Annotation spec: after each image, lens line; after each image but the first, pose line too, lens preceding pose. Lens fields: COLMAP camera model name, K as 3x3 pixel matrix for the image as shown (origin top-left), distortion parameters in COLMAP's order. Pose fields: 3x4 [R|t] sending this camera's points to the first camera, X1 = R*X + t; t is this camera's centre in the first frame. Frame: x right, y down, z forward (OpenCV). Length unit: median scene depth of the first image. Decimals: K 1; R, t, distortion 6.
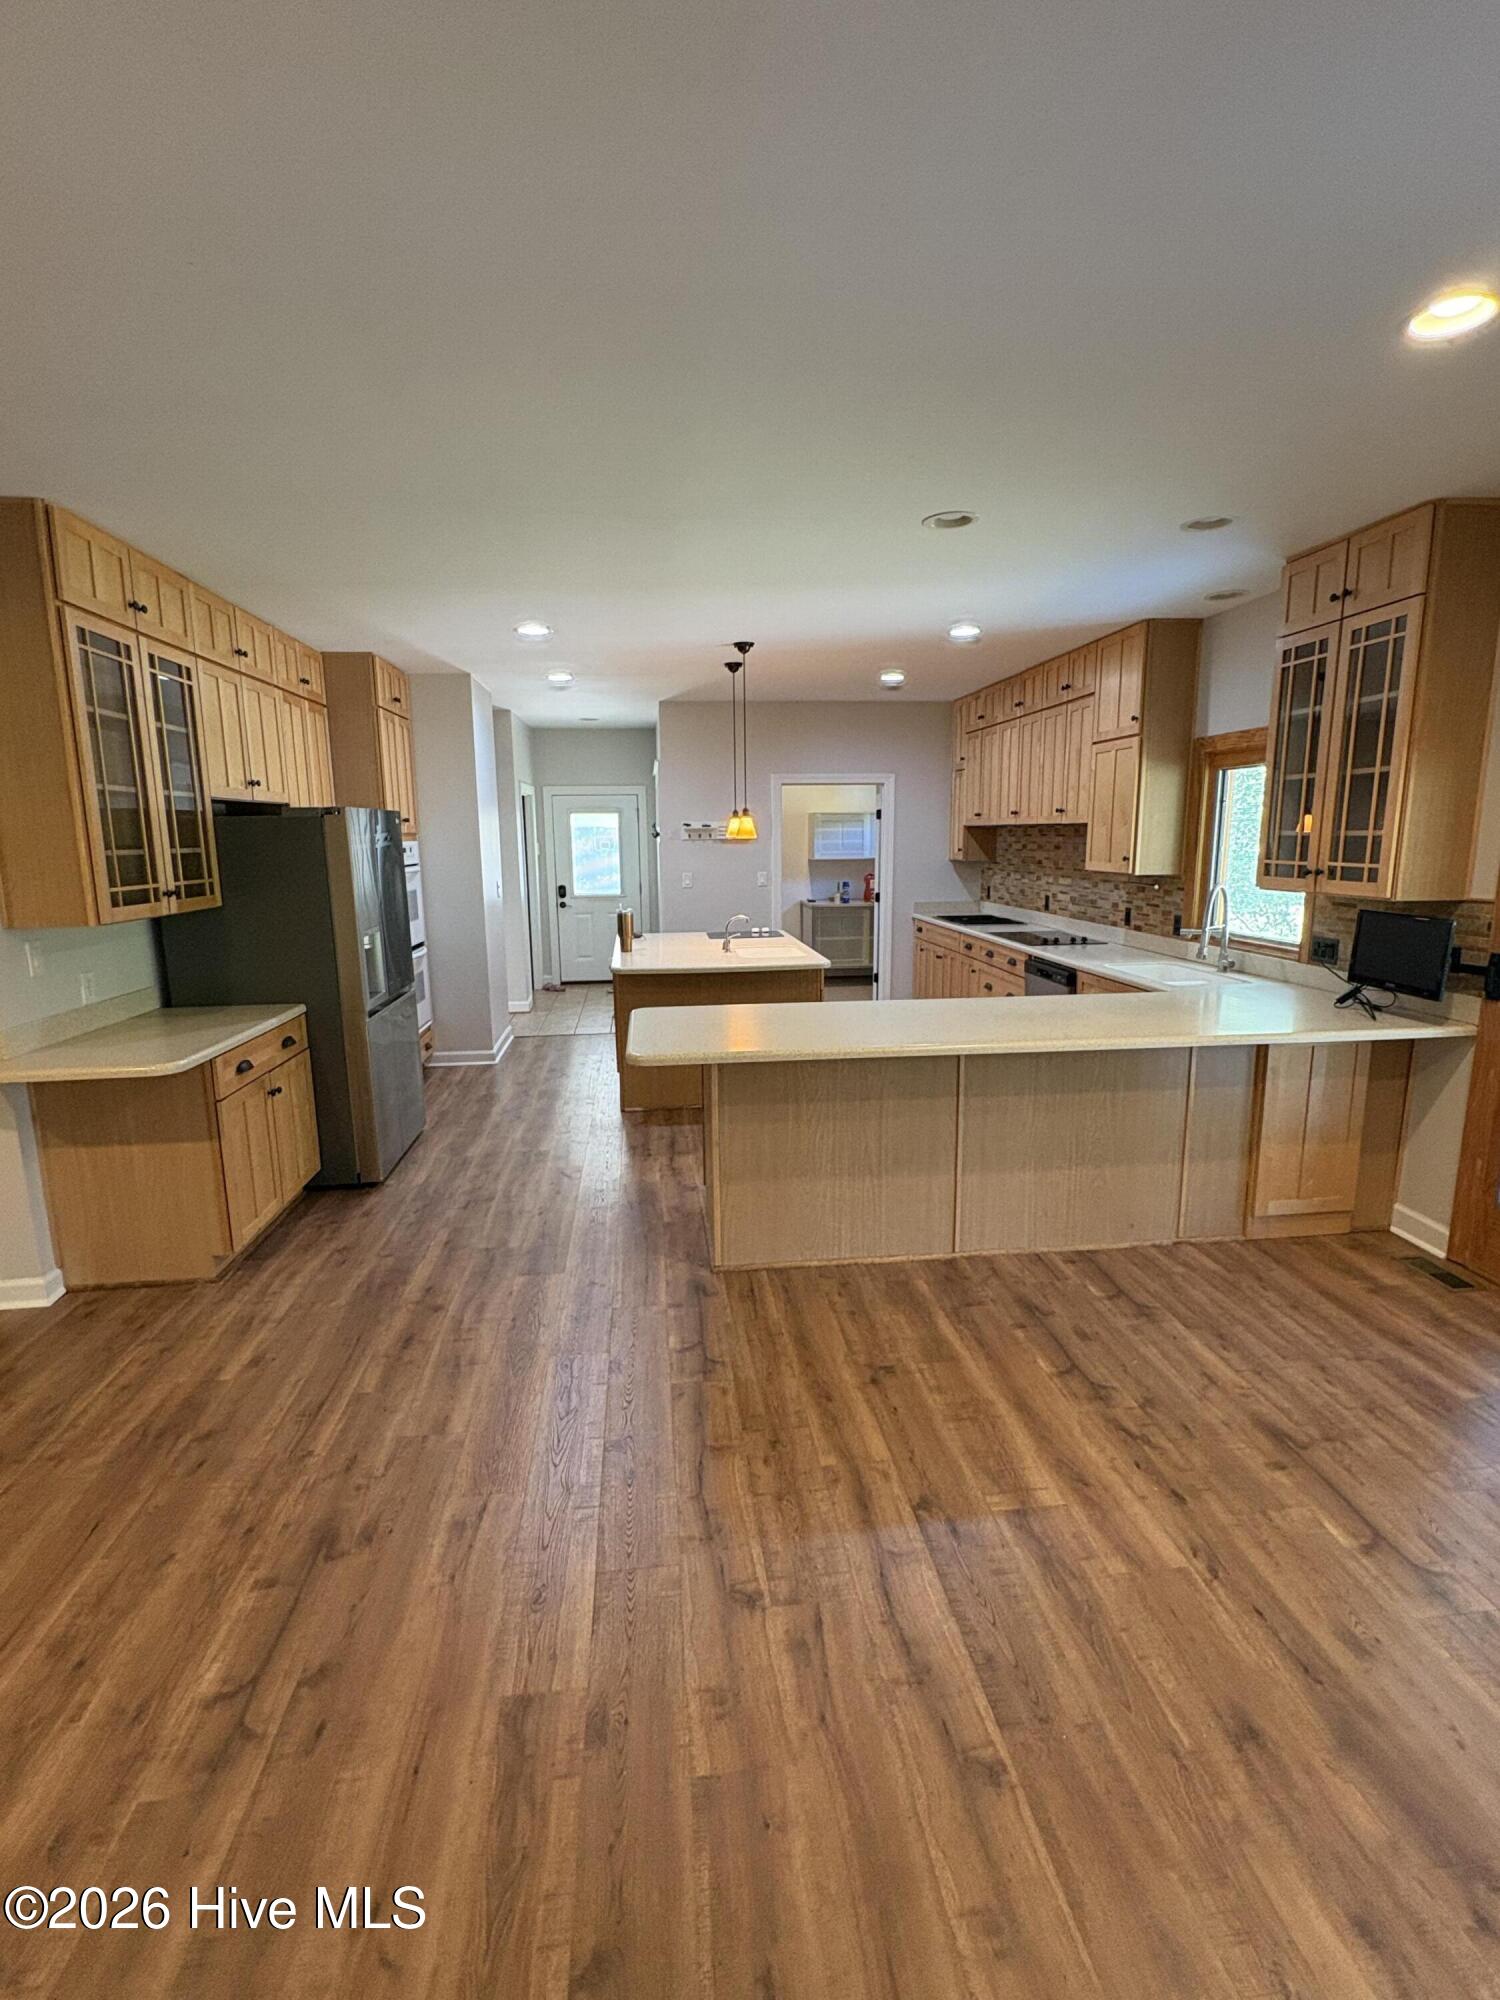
lens RADIAL K [[942.9, 0, 743.4], [0, 942.9, 983.6], [0, 0, 1]] dist [0.003409, -0.001422]
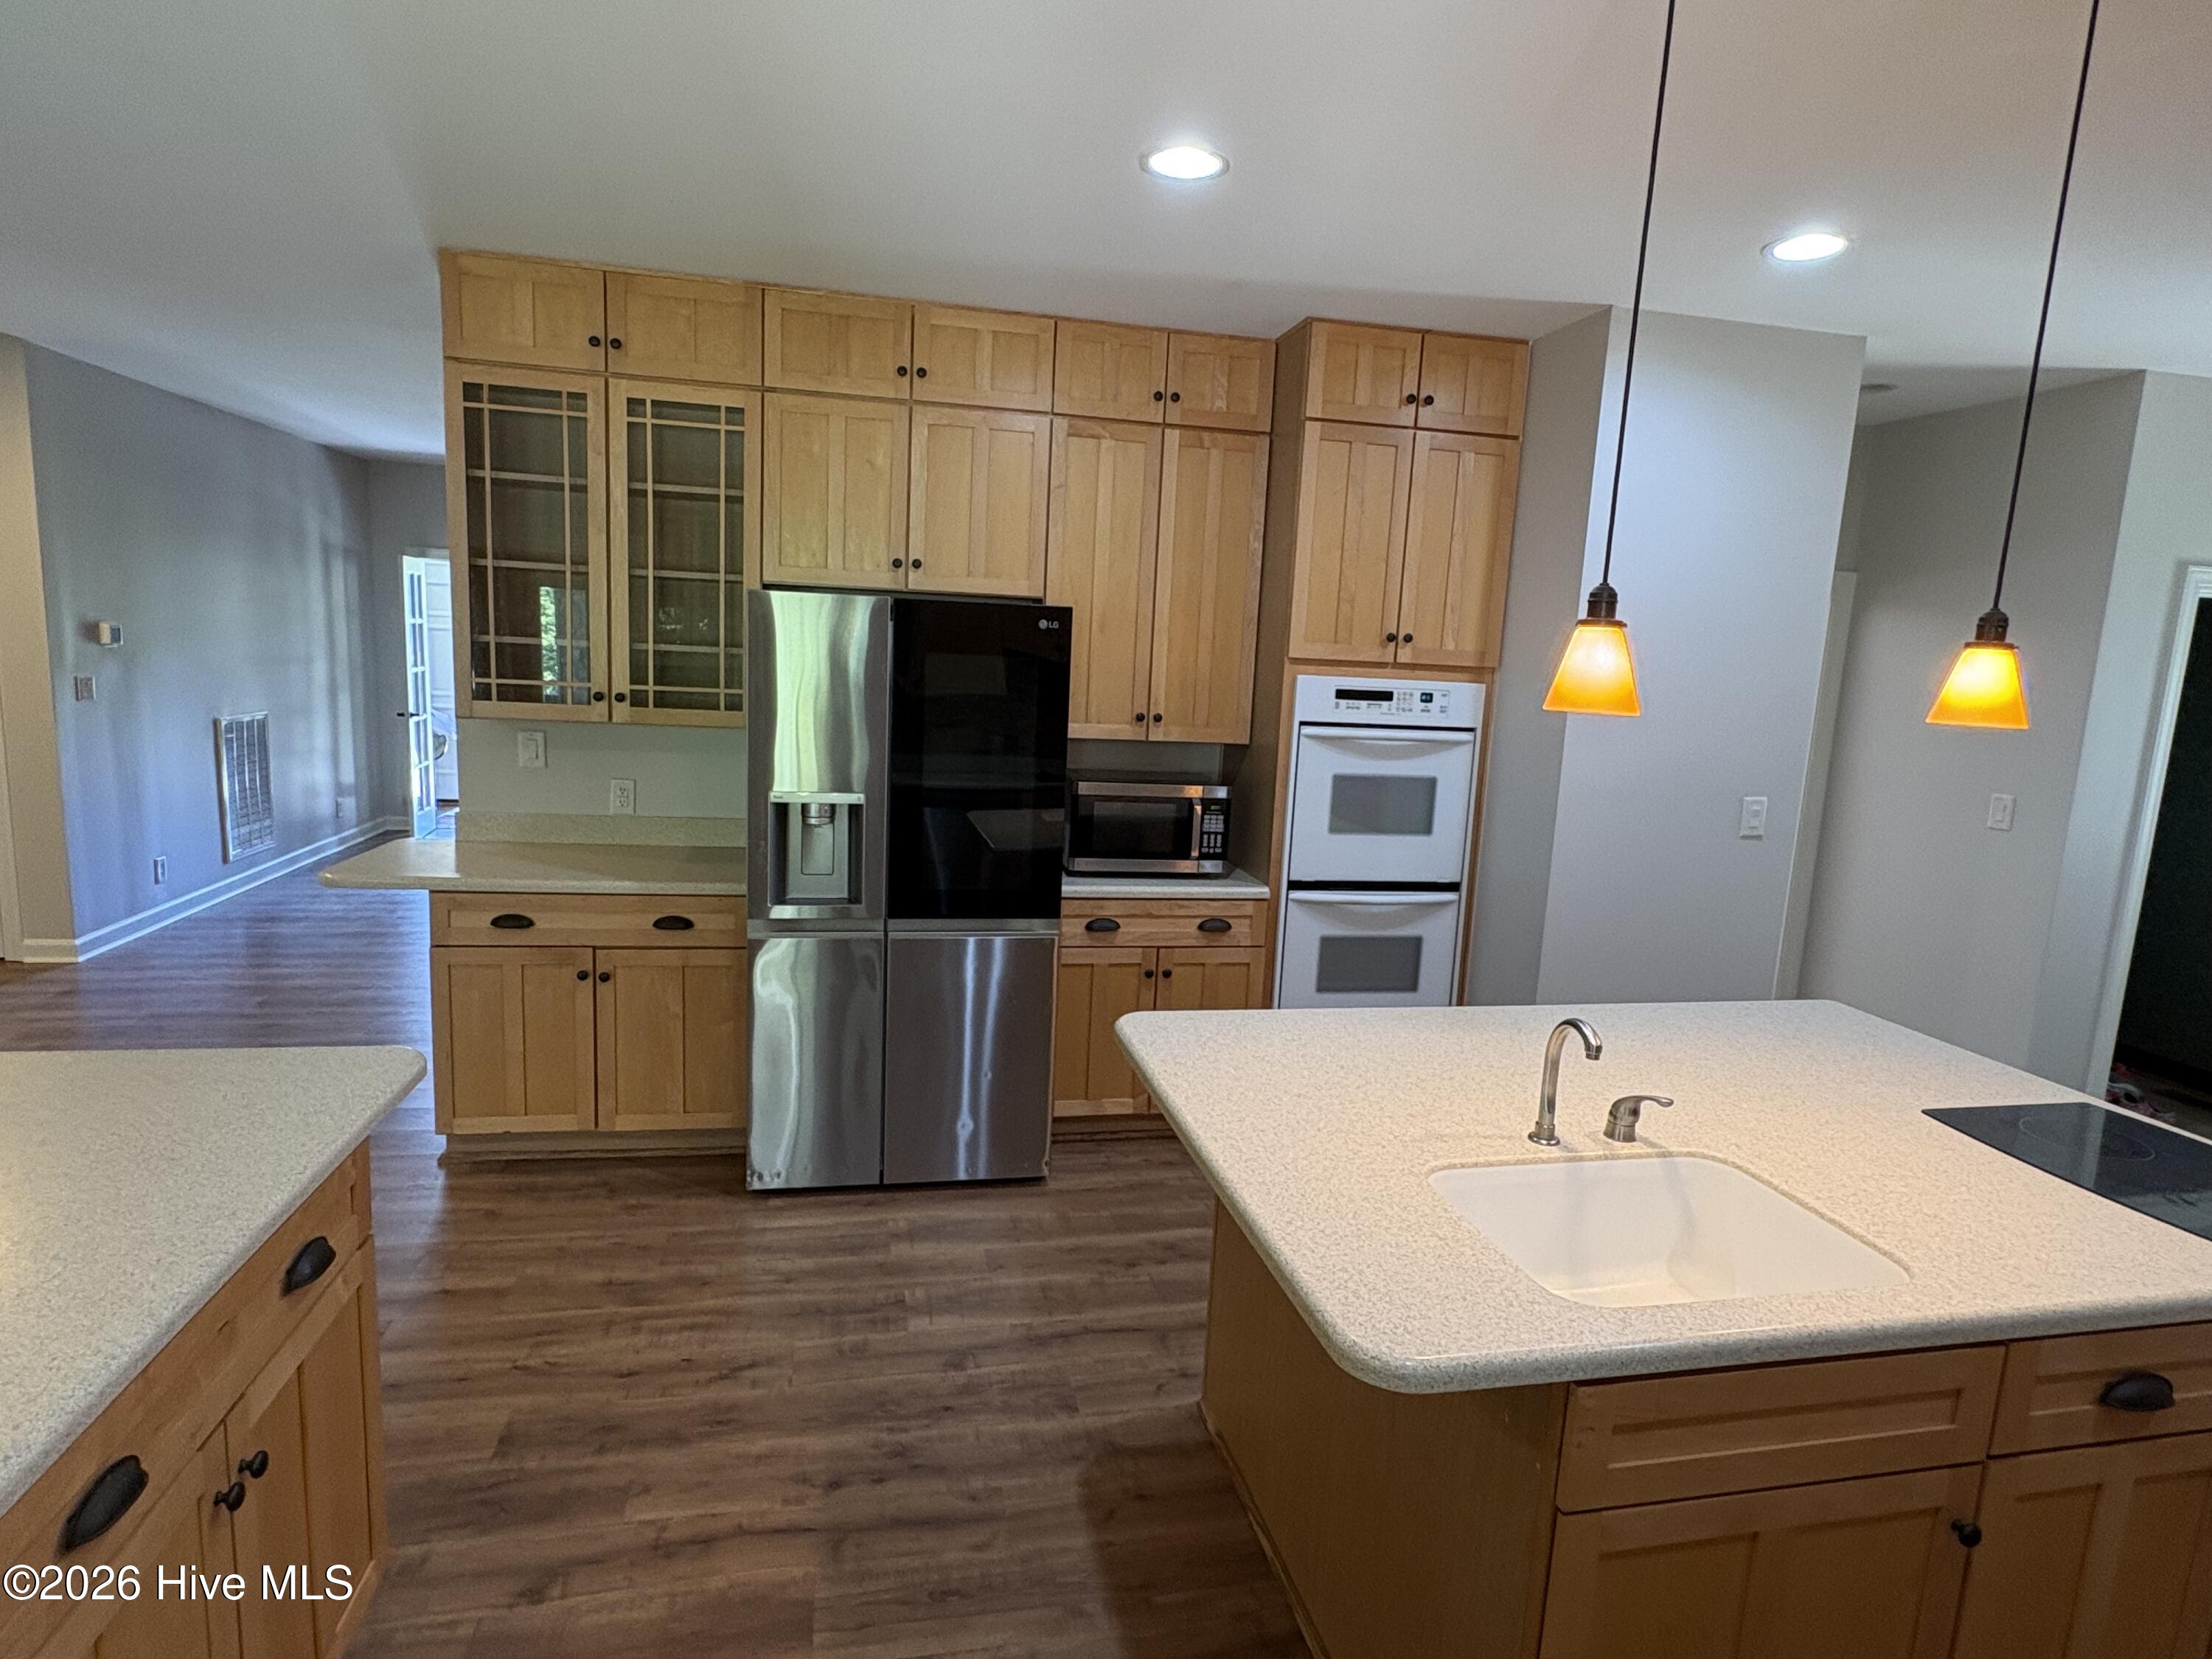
lens RADIAL K [[1142.4, 0, 1089.4], [0, 1142.4, 831.4], [0, 0, 1]] dist [0.002535, 0.000805]
pose [[0.097484, 0.167310, -0.981073, 0.339362], [-0.204113, 0.968175, 0.144829, -0.174828], [0.974081, 0.186132, 0.128532, 1.030752]]
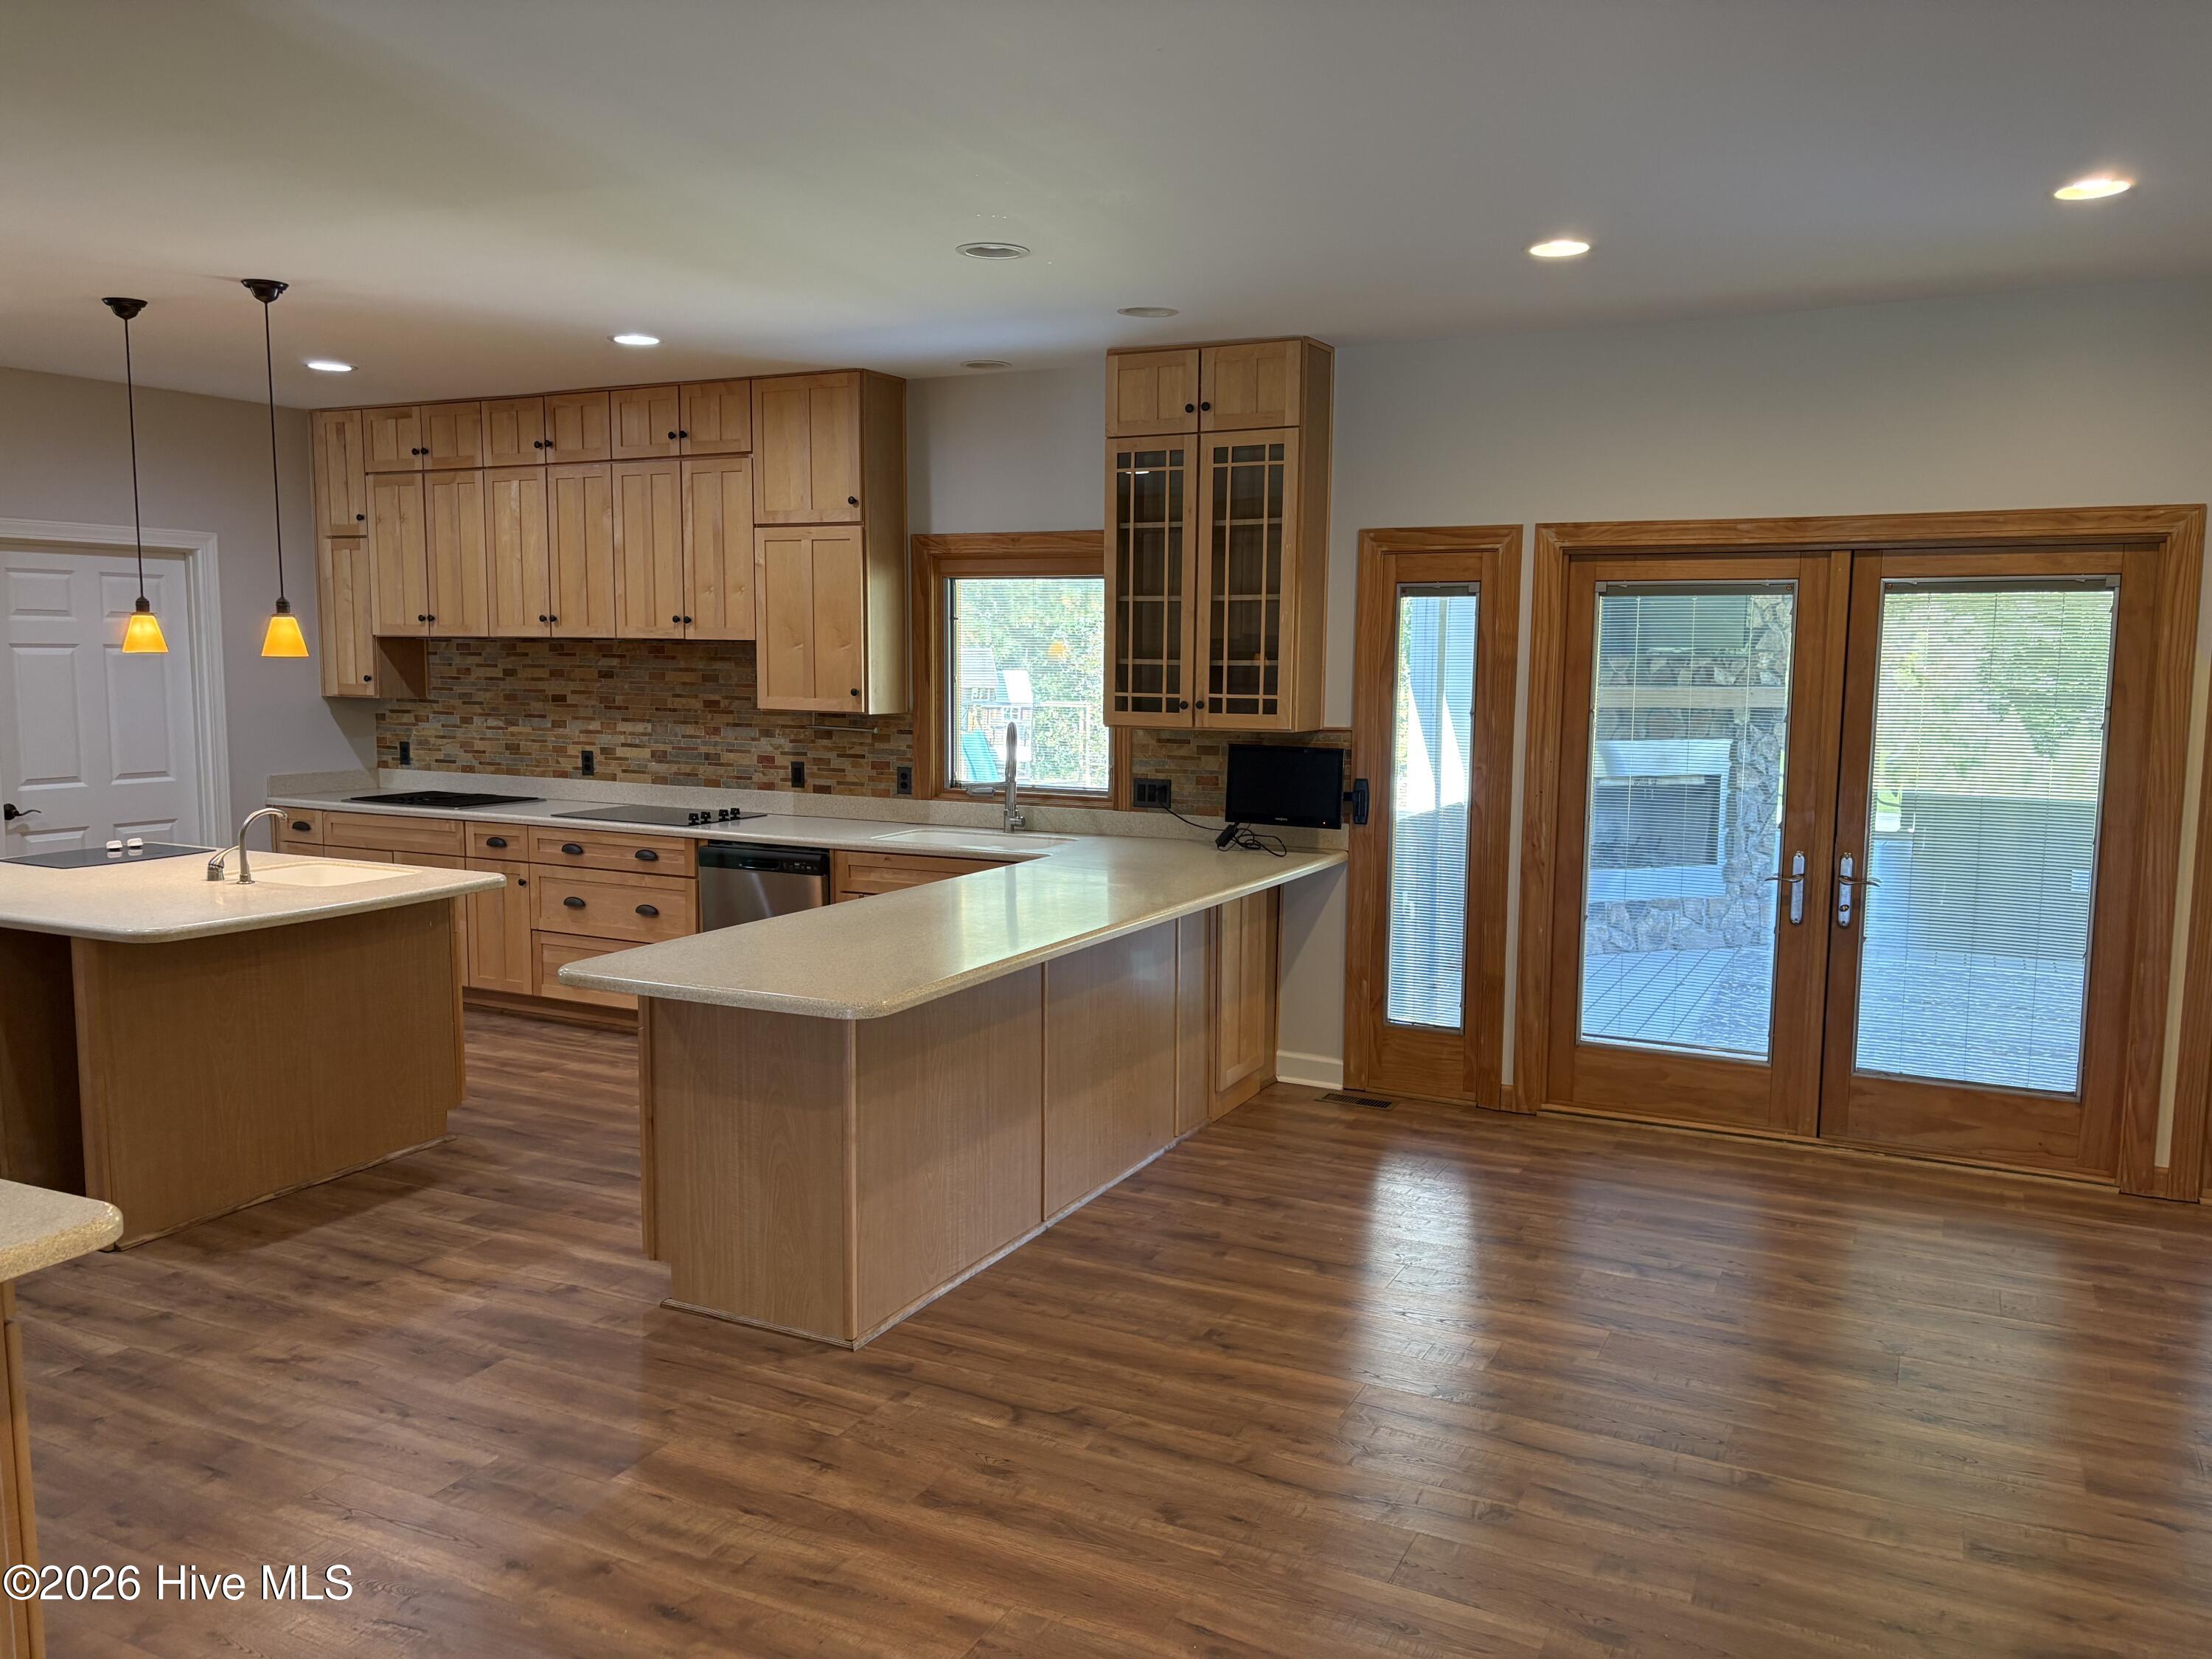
lens RADIAL K [[1676.3, 0, 1105.3], [0, 1676.3, 827.2], [0, 0, 1]] dist [0.035807, -0.019027]
pose [[0.549596, -0.077153, 0.831861, -0.643048], [0.118517, 0.992856, 0.013784, -0.027576], [-0.826982, 0.091014, 0.554813, 0.154032]]
